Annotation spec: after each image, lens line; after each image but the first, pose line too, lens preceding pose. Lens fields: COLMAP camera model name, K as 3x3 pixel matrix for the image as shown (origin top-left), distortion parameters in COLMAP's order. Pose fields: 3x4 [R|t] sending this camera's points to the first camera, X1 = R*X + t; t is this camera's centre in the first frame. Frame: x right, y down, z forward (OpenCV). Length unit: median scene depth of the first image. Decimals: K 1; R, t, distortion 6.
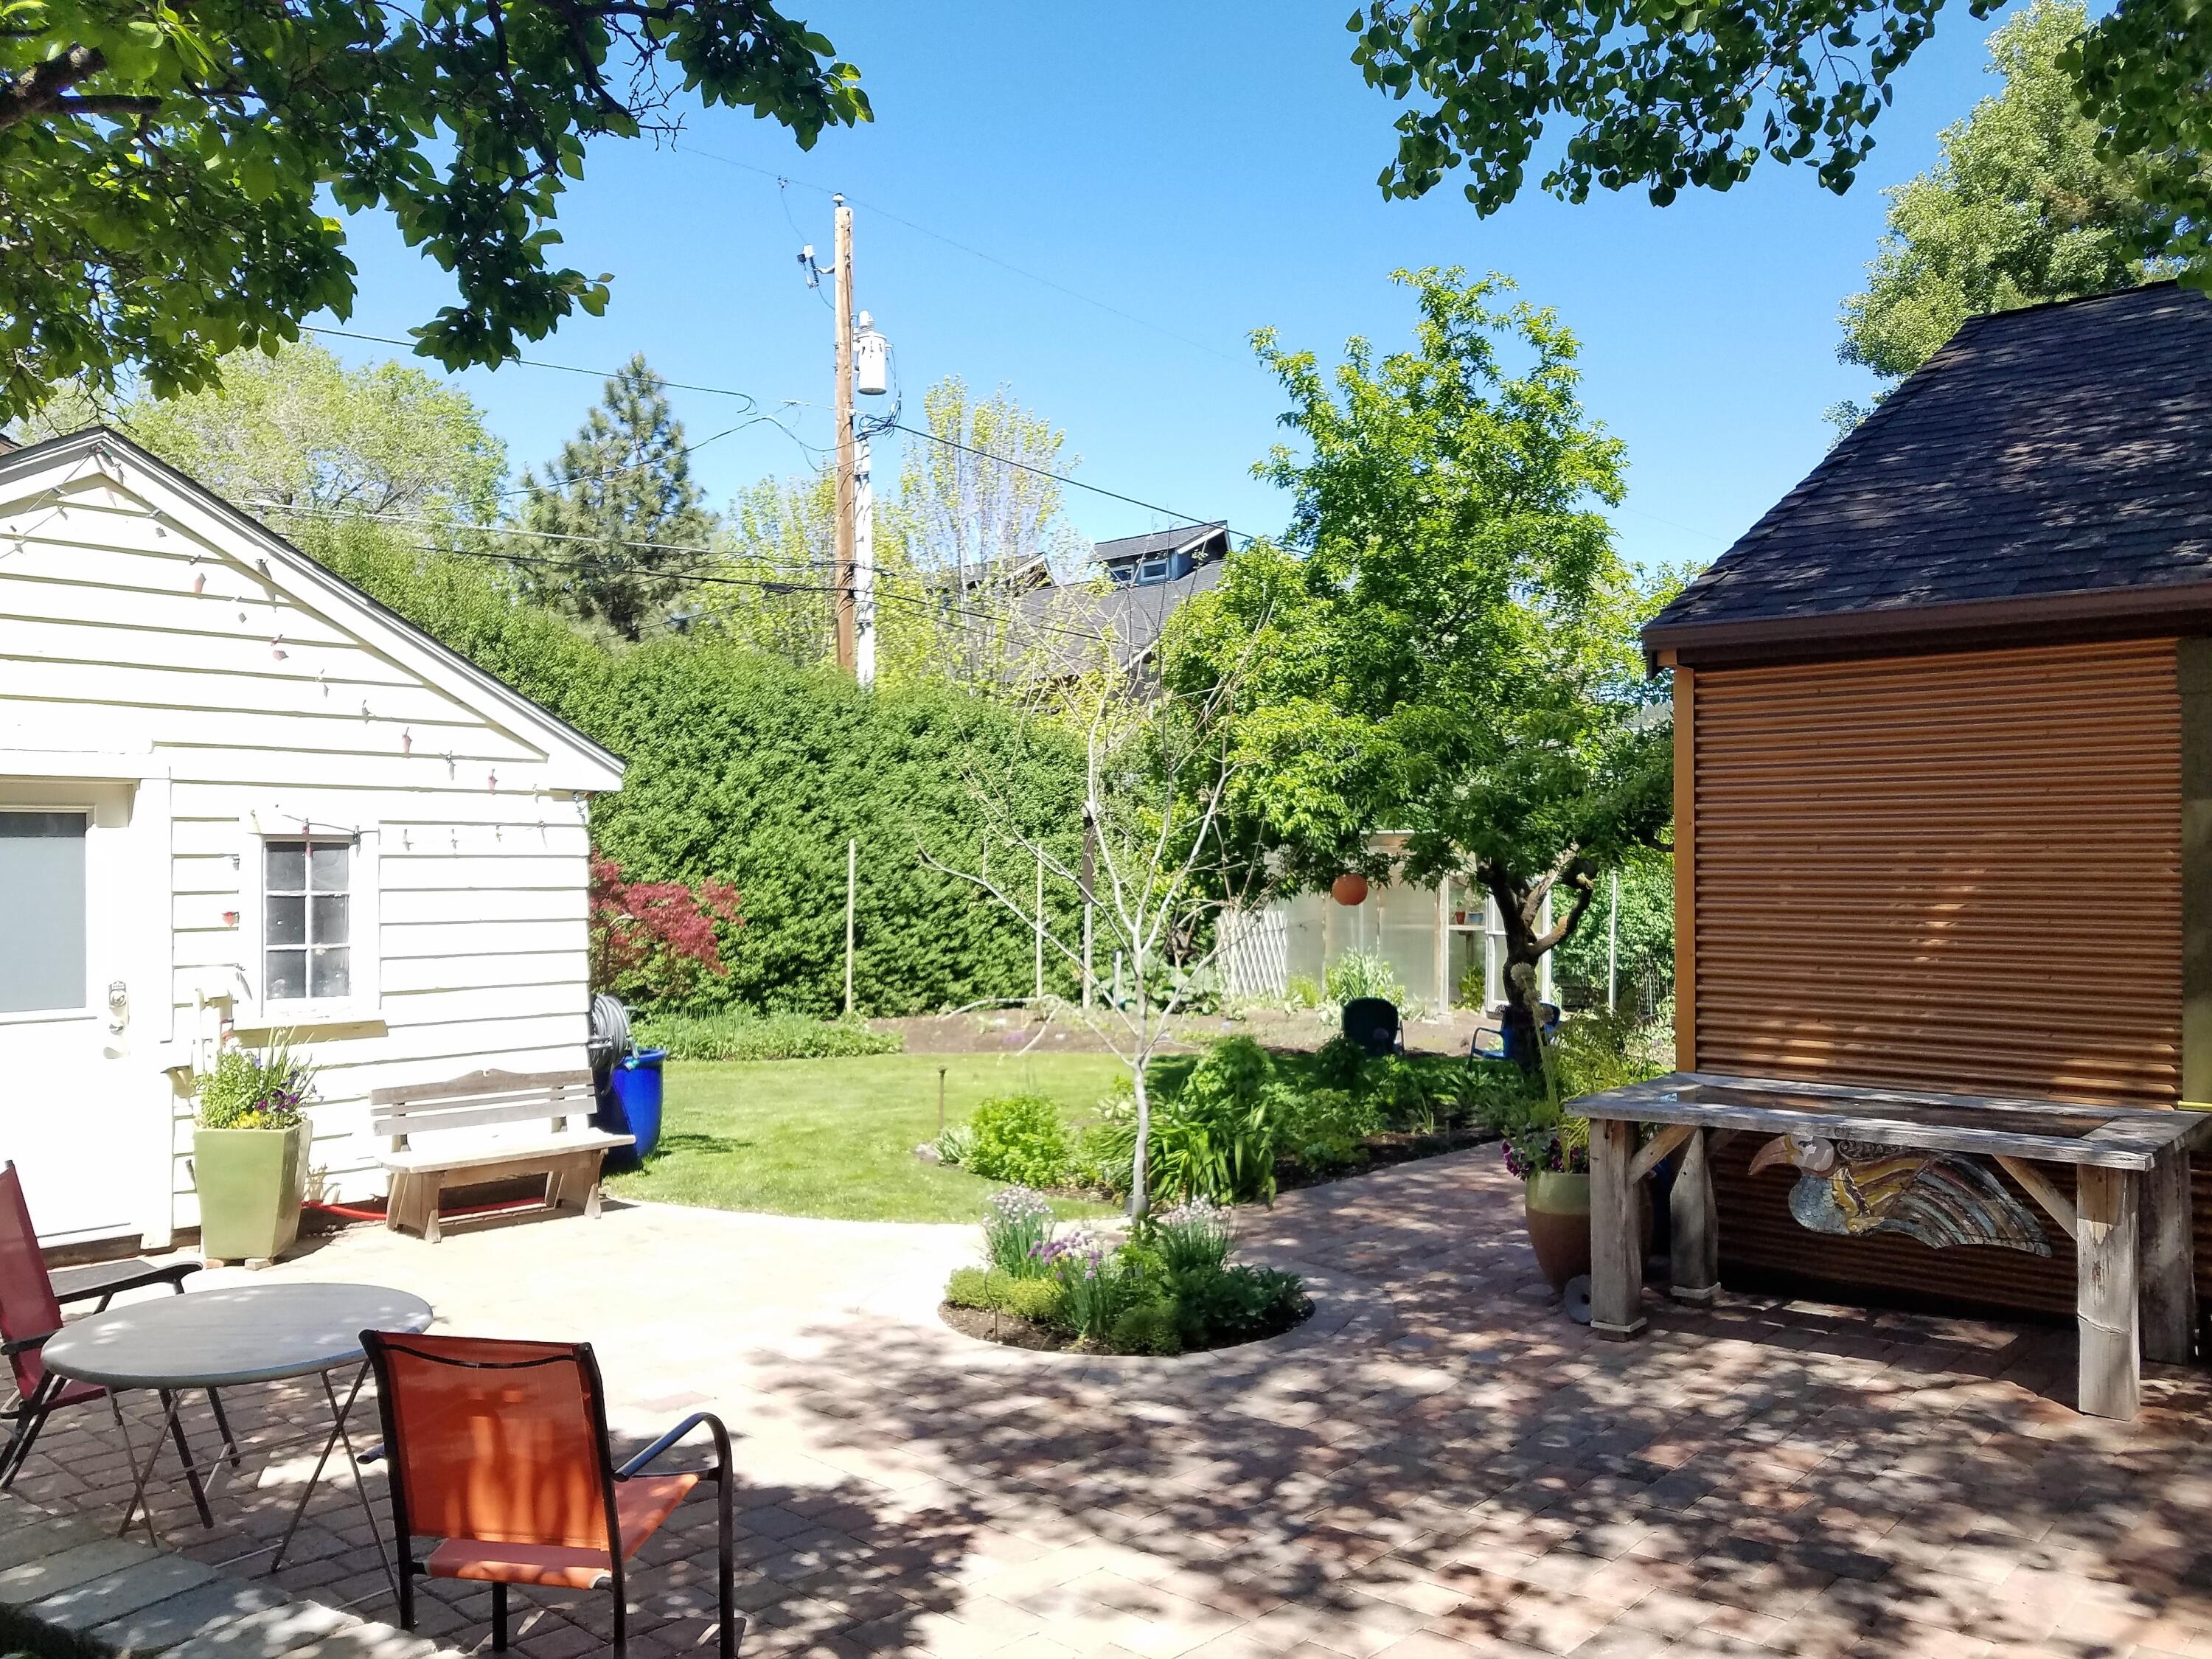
lens RADIAL K [[1677.1, 0, 1106.0], [0, 1677.1, 829.5], [0, 0, 1]] dist [-0.000145, 0.001515]
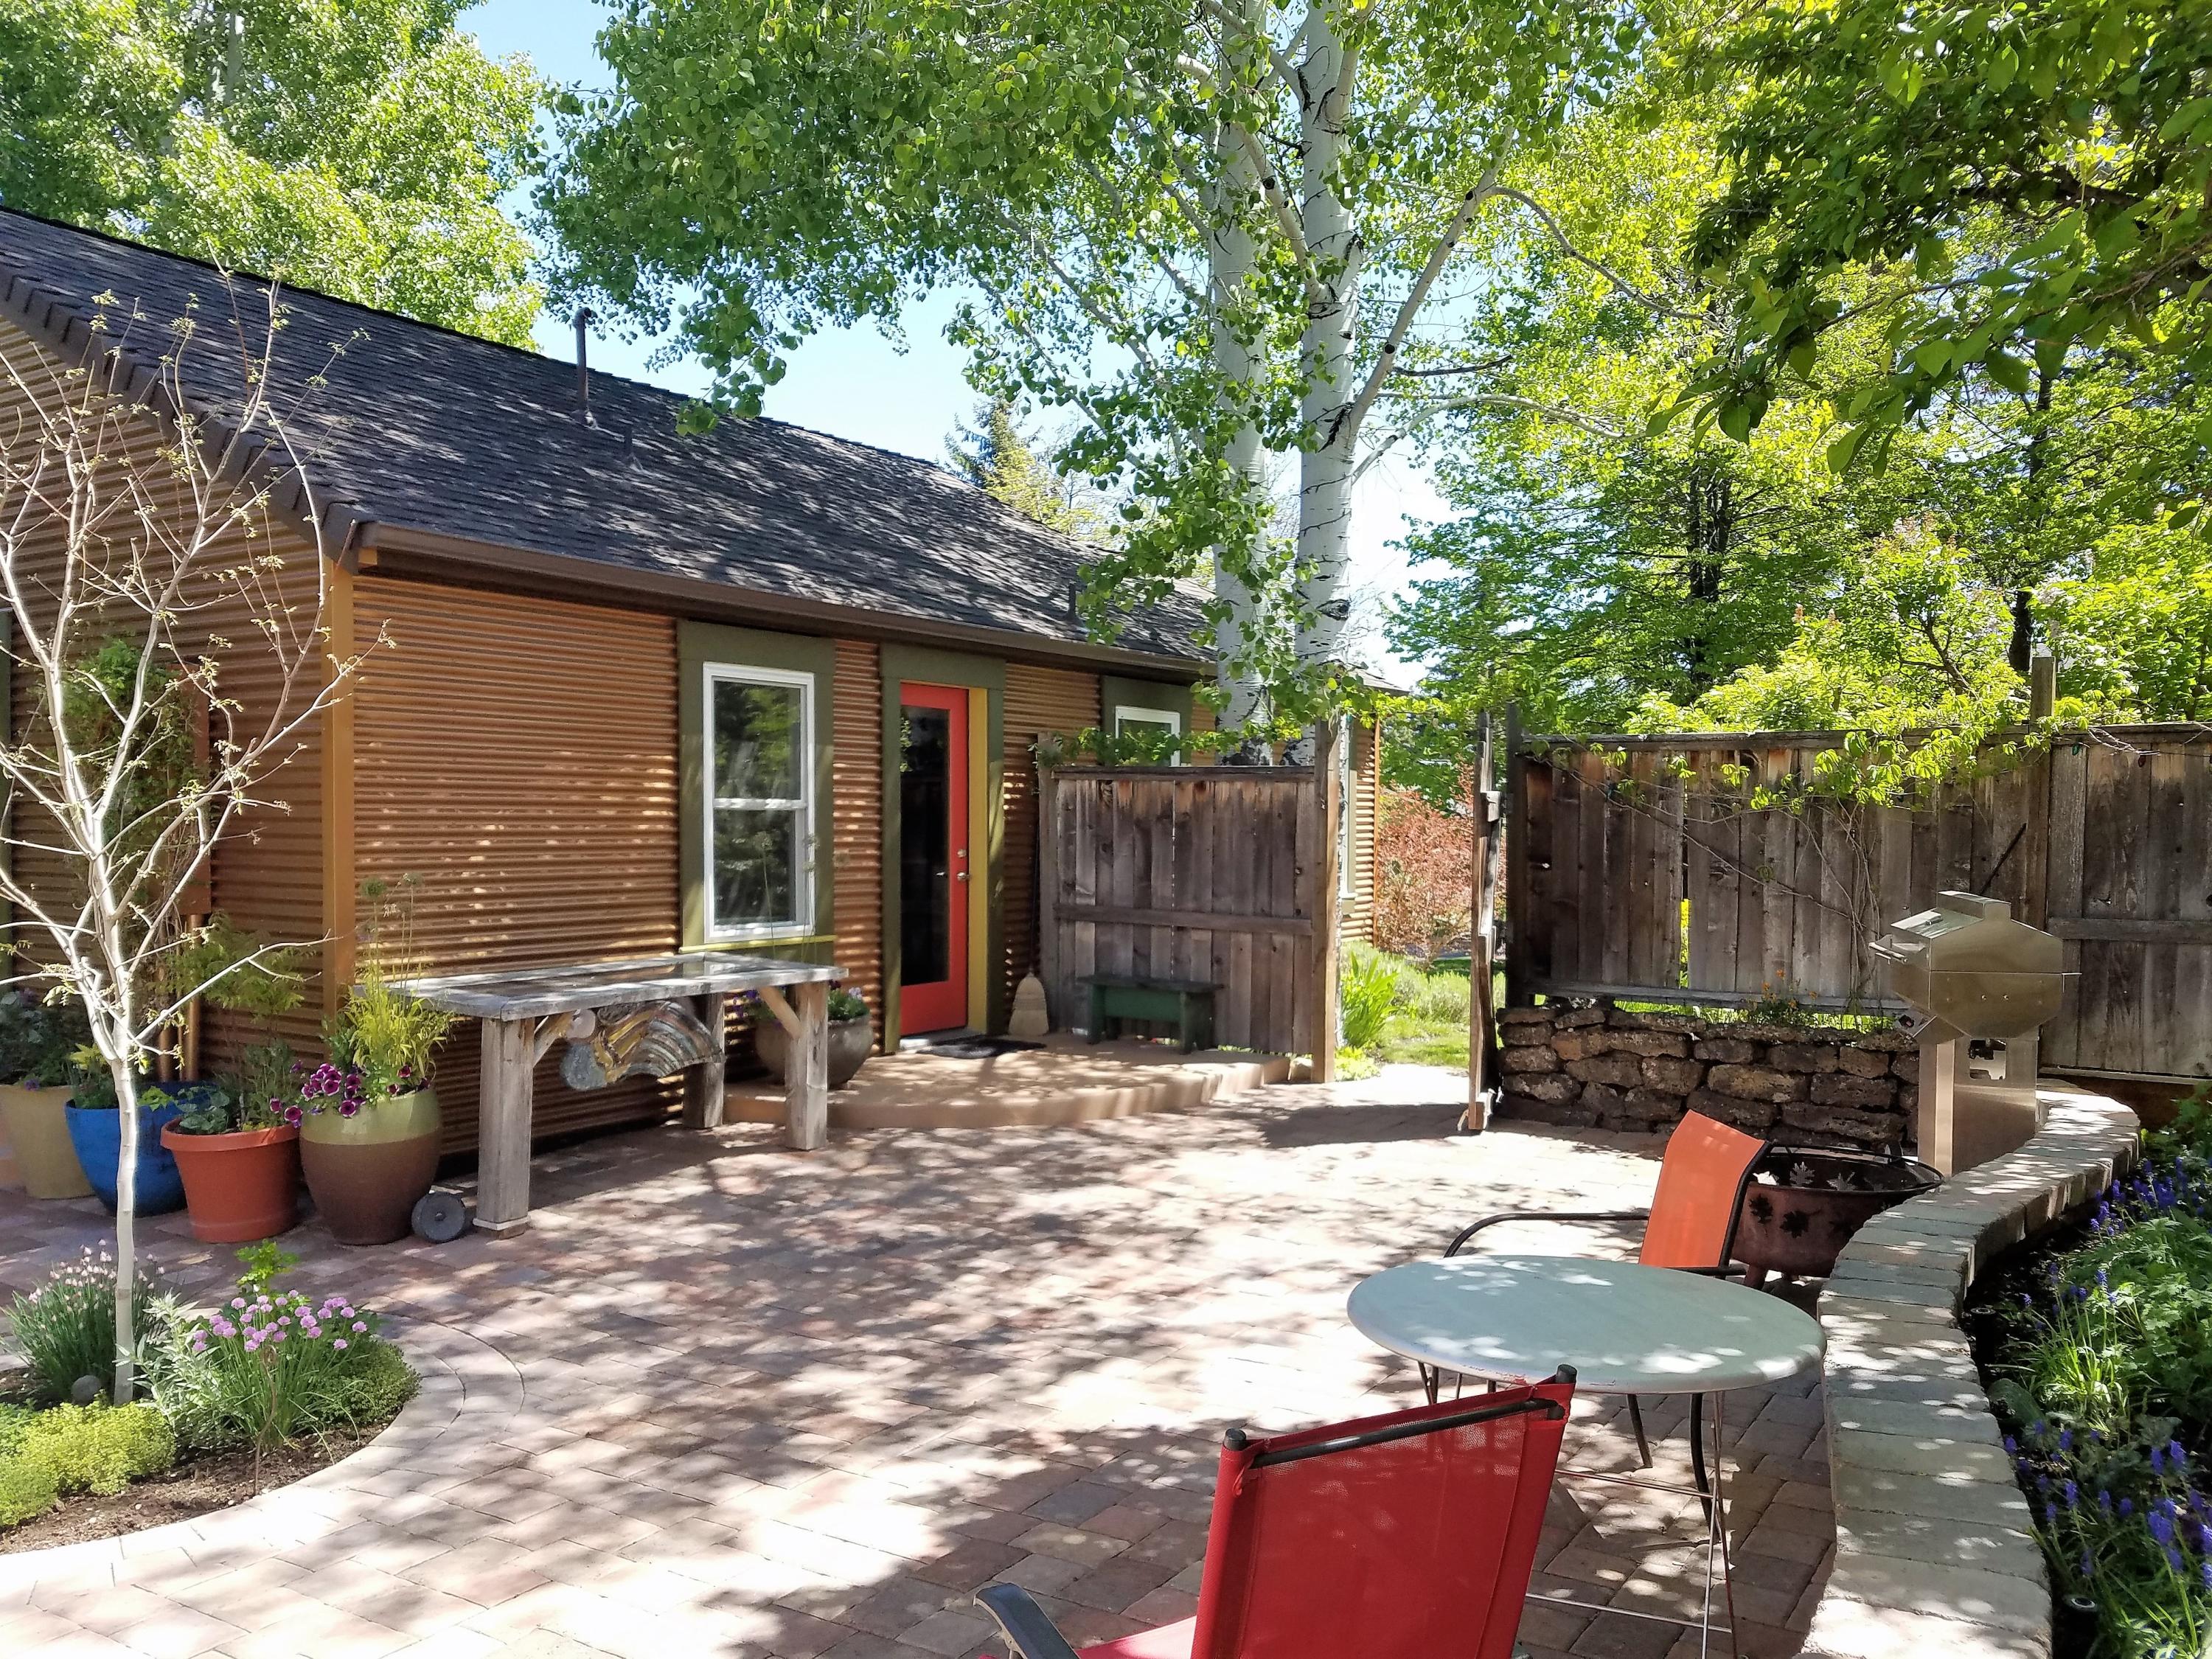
lens RADIAL K [[1696.5, 0, 1106.0], [0, 1696.5, 829.5], [0, 0, 1]] dist [-0.000947, -0.002563]
pose [[-0.149015, 0.004853, 0.988823, -0.984214], [-0.013299, 0.999888, -0.006911, 0.087803], [-0.988745, -0.014181, -0.148934, 1.081103]]
